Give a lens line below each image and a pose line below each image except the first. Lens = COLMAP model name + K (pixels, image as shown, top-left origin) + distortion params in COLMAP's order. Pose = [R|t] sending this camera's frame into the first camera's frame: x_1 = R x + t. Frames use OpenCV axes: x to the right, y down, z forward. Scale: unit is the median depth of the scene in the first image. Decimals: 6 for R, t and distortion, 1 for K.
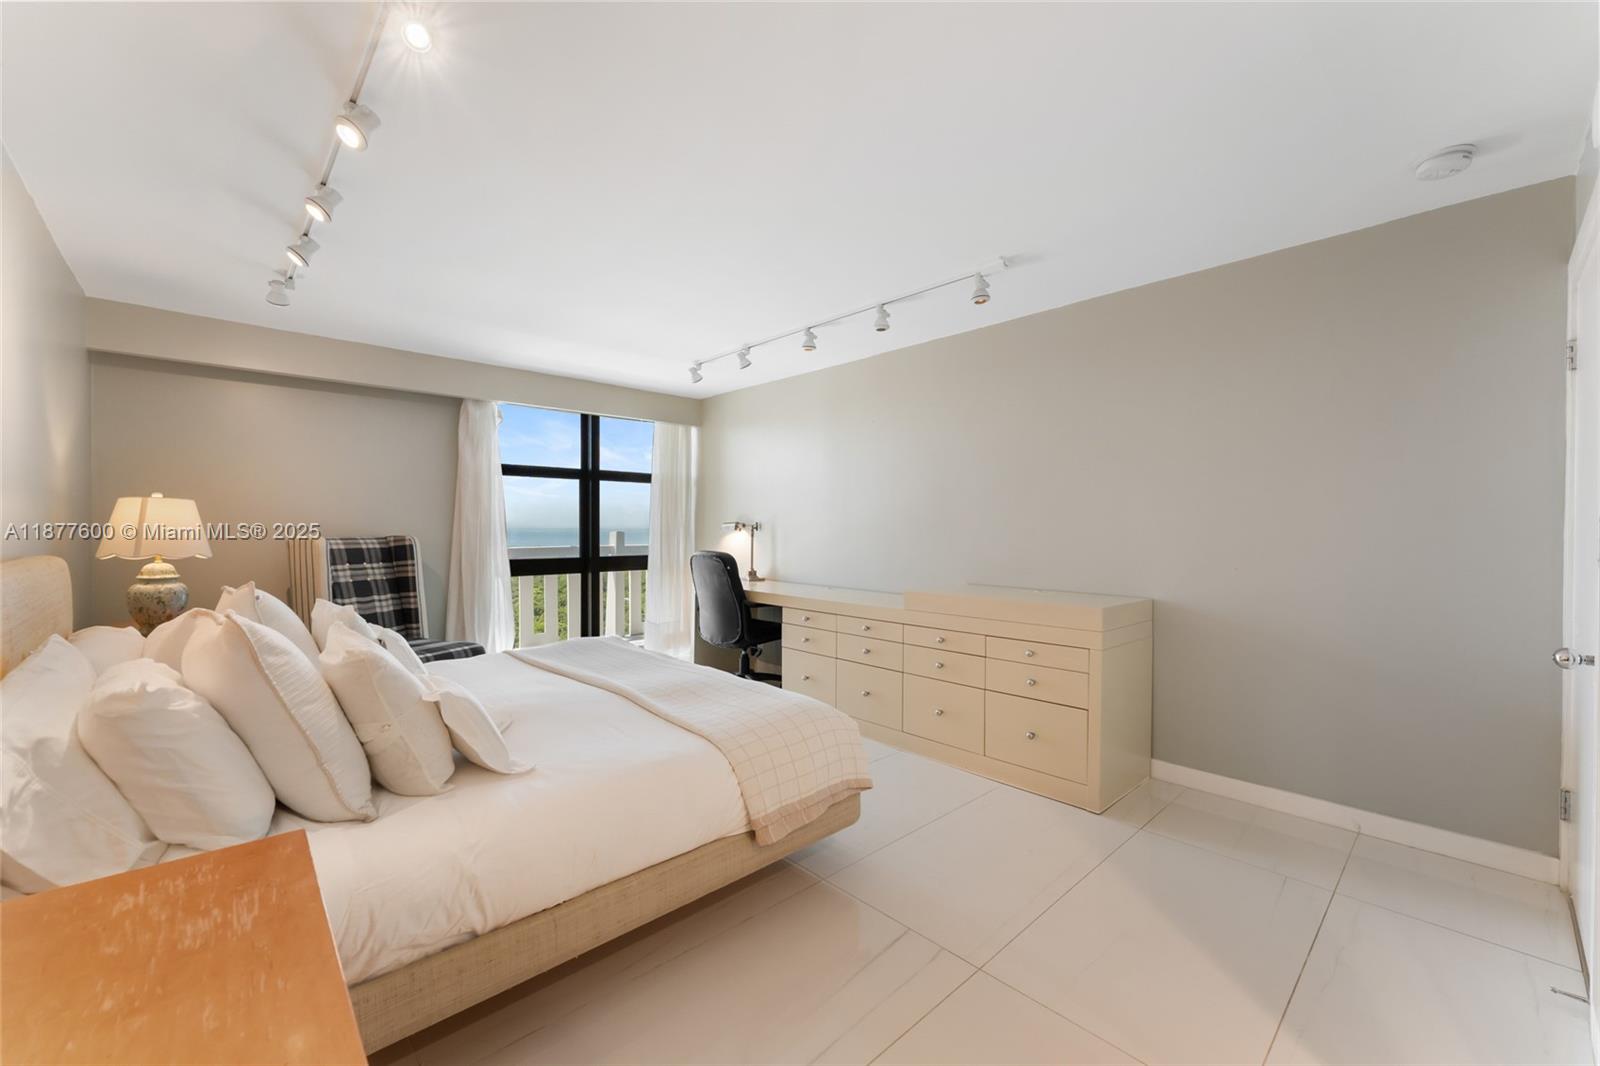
lens RADIAL K [[641.5, 0, 784.2], [0, 641.5, 534.5], [0, 0, 1]] dist [-0.000915, -0.000077]
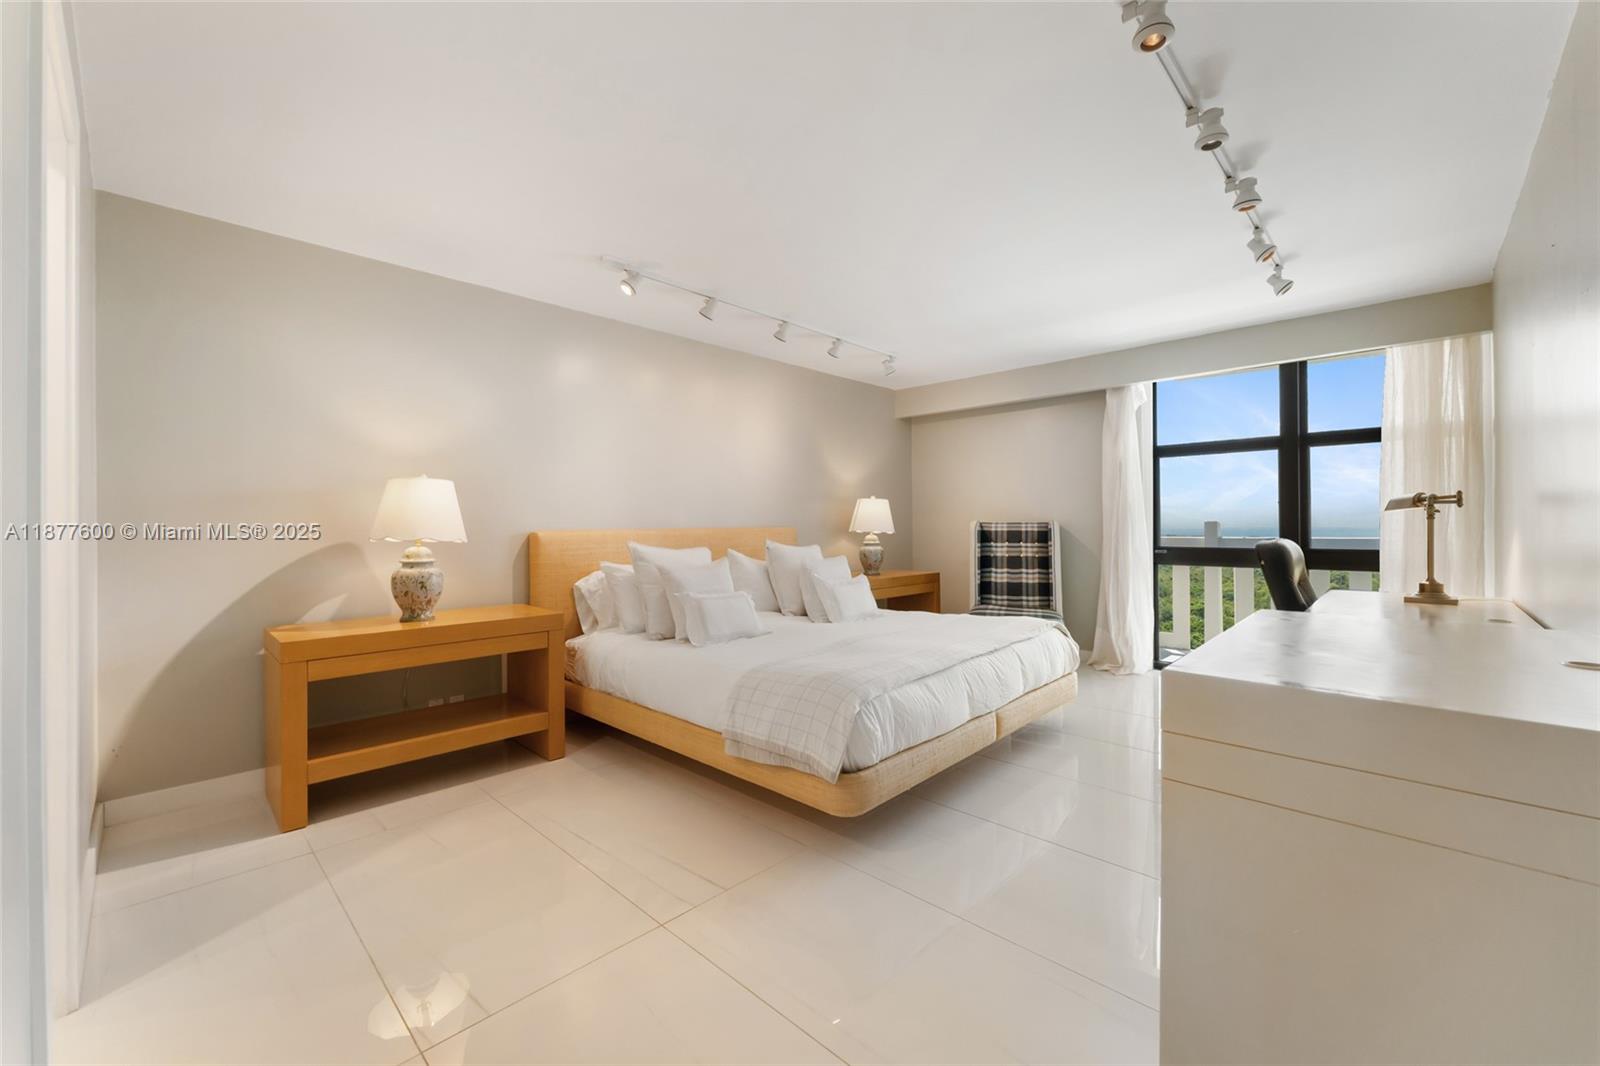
lens RADIAL K [[641.5, 0, 795.8], [0, 641.5, 530.1], [0, 0, 1]] dist [-0.000915, -0.000077]
pose [[0.051549, 0.007282, -0.998644, 0.570324], [-0.006313, 0.999956, 0.006965, 0.013996], [0.998651, 0.005945, 0.051593, 0.487908]]
